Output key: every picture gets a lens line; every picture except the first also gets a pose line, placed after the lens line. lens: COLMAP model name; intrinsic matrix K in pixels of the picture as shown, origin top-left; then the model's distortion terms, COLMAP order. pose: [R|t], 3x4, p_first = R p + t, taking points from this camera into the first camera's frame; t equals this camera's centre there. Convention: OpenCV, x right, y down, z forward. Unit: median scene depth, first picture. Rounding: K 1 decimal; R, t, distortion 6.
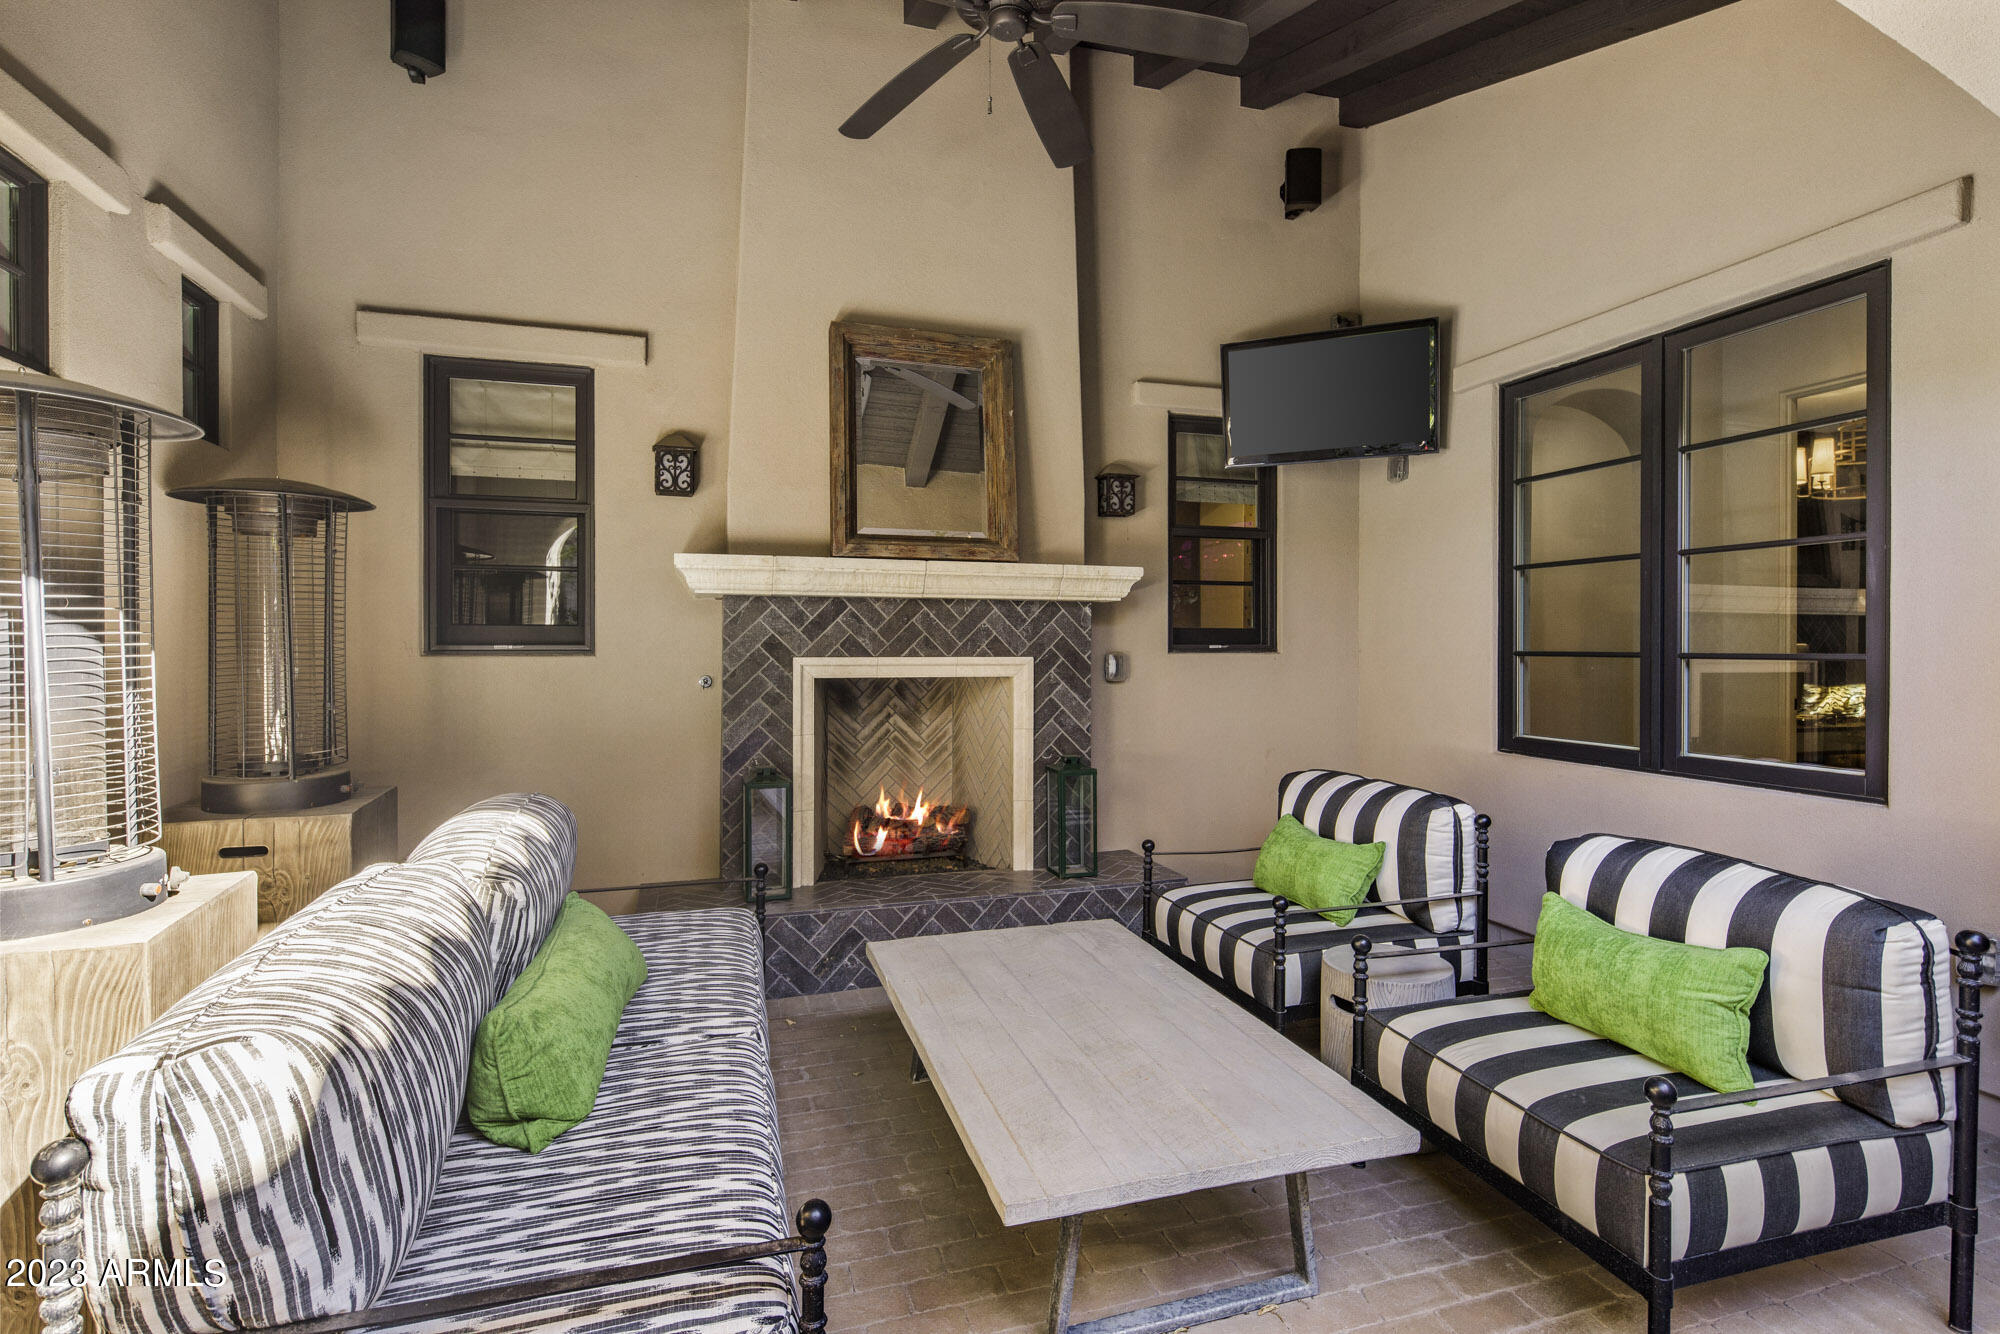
lens RADIAL K [[950.2, 0, 1001.5], [0, 950.2, 650.2], [0, 0, 1]] dist [0.001273, 0.000079]
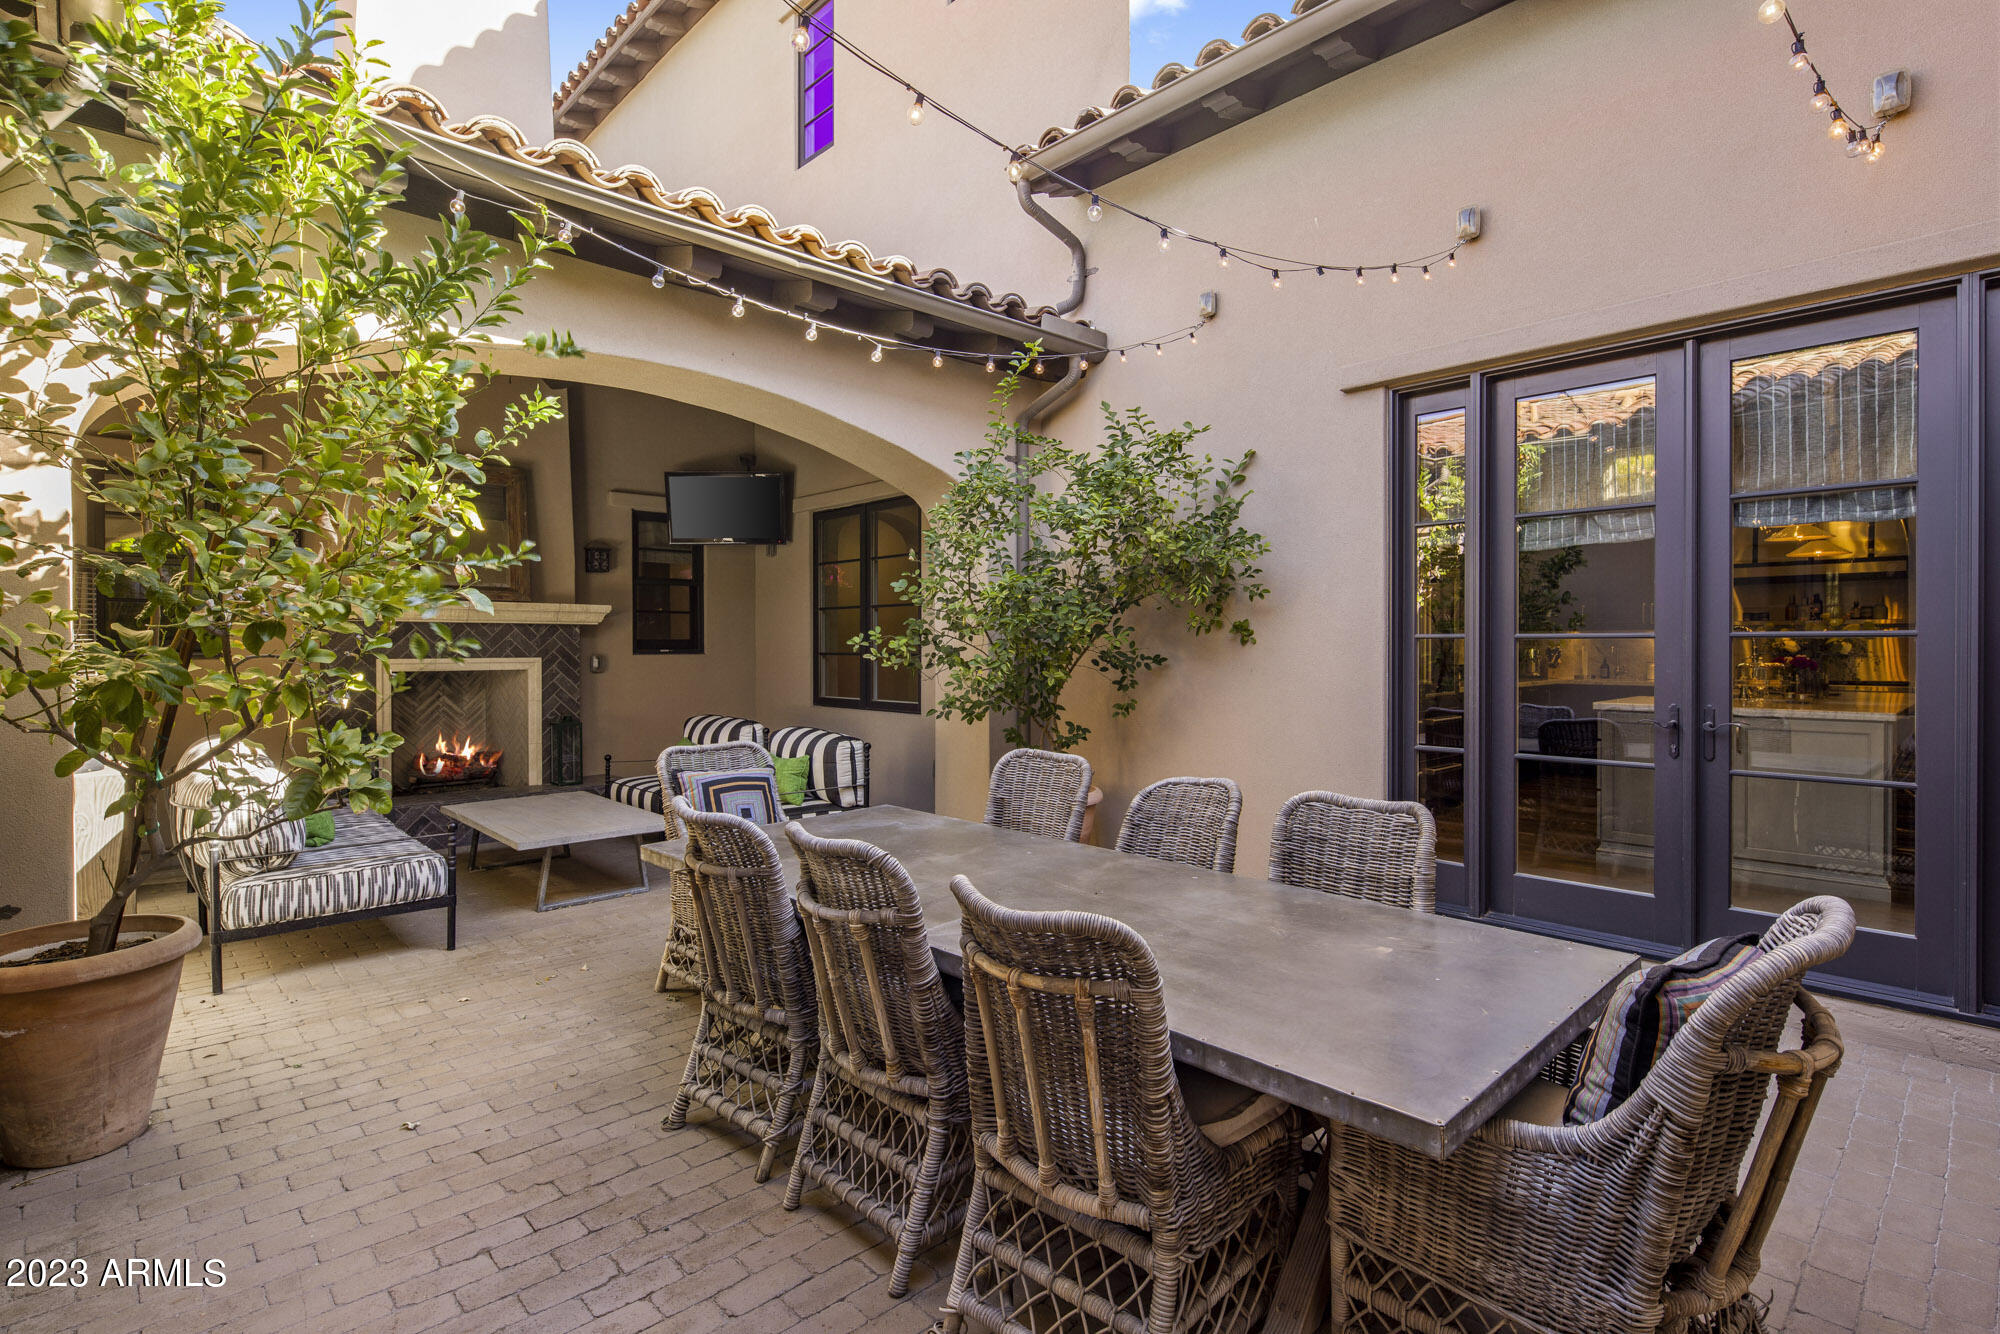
lens RADIAL K [[950.2, 0, 1001.5], [0, 950.2, 650.2], [0, 0, 1]] dist [0.001273, 0.000079]
pose [[0.895609, -0.004193, 0.444822, 0.013983], [0.003873, 0.999991, 0.001628, -0.005372], [-0.444825, 0.000265, 0.895617, -0.844482]]
